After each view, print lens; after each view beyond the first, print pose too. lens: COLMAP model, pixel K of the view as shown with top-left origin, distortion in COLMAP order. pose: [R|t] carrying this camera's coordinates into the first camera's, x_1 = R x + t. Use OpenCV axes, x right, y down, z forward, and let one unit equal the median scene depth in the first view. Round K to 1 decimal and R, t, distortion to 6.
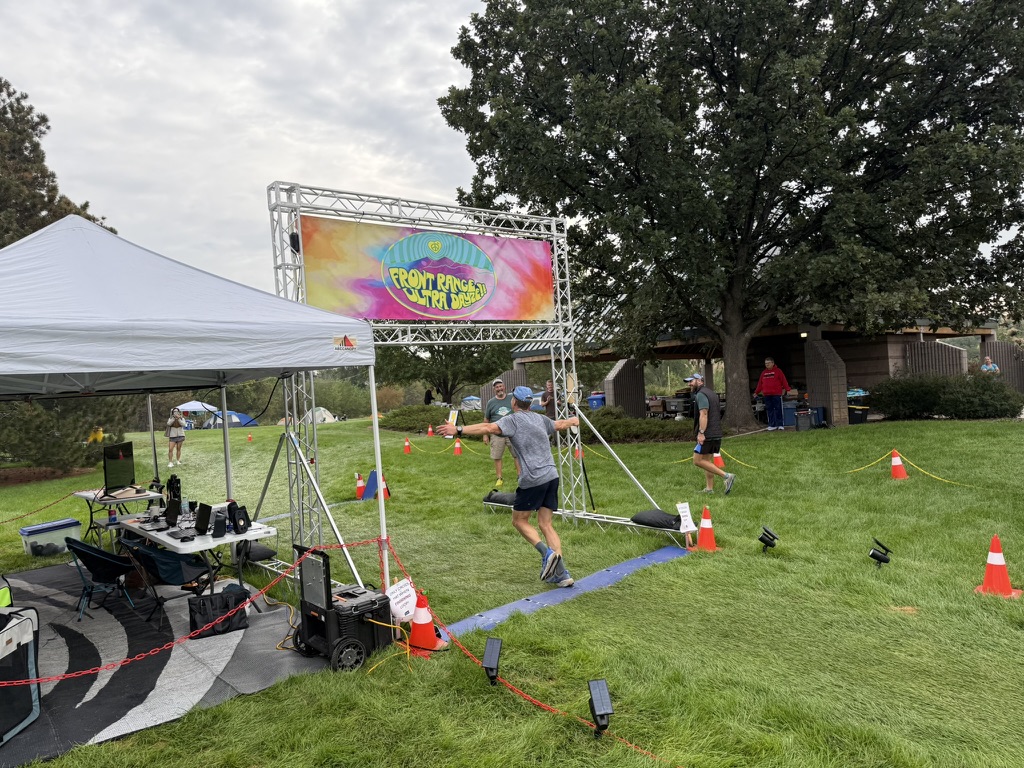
lens RADIAL K [[720.0, 0, 512.0], [0, 720.0, 384.0], [0, 0, 1]] dist [0.038022, -0.045632]
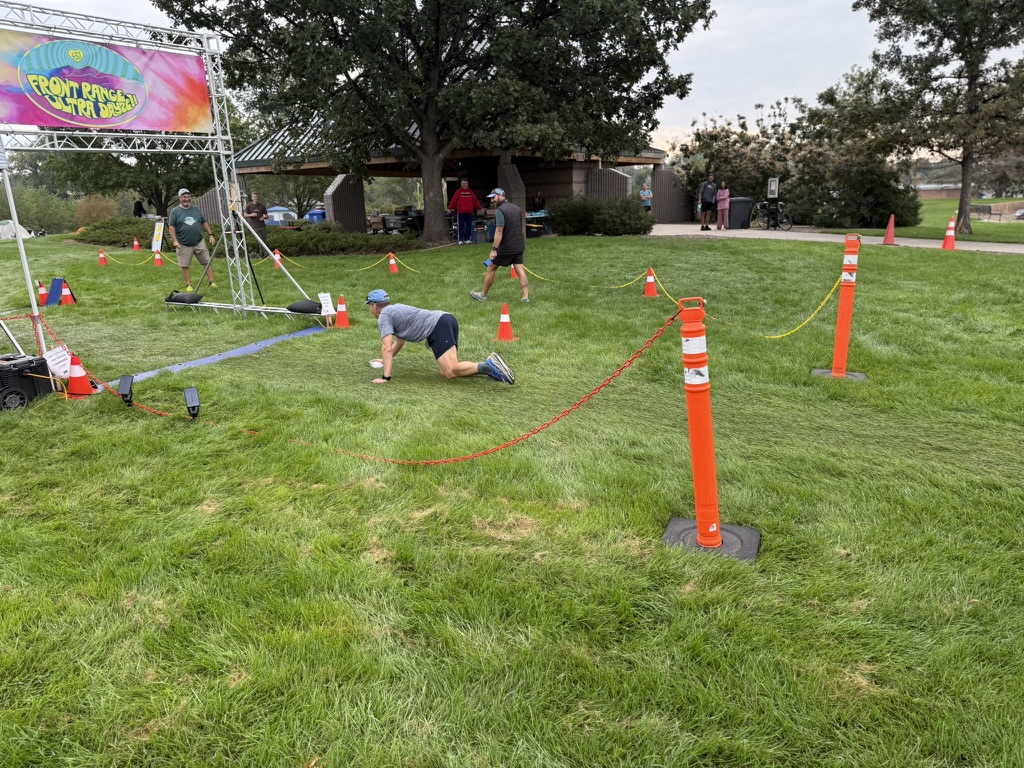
lens RADIAL K [[720.0, 0, 512.0], [0, 720.0, 384.0], [0, 0, 1]] dist [0.038022, -0.045632]
pose [[0.943963, -0.056245, 0.325224, 0.112366], [-0.024779, 0.970515, 0.239763, 0.006765], [-0.329120, -0.234386, 0.914737, -0.271157]]
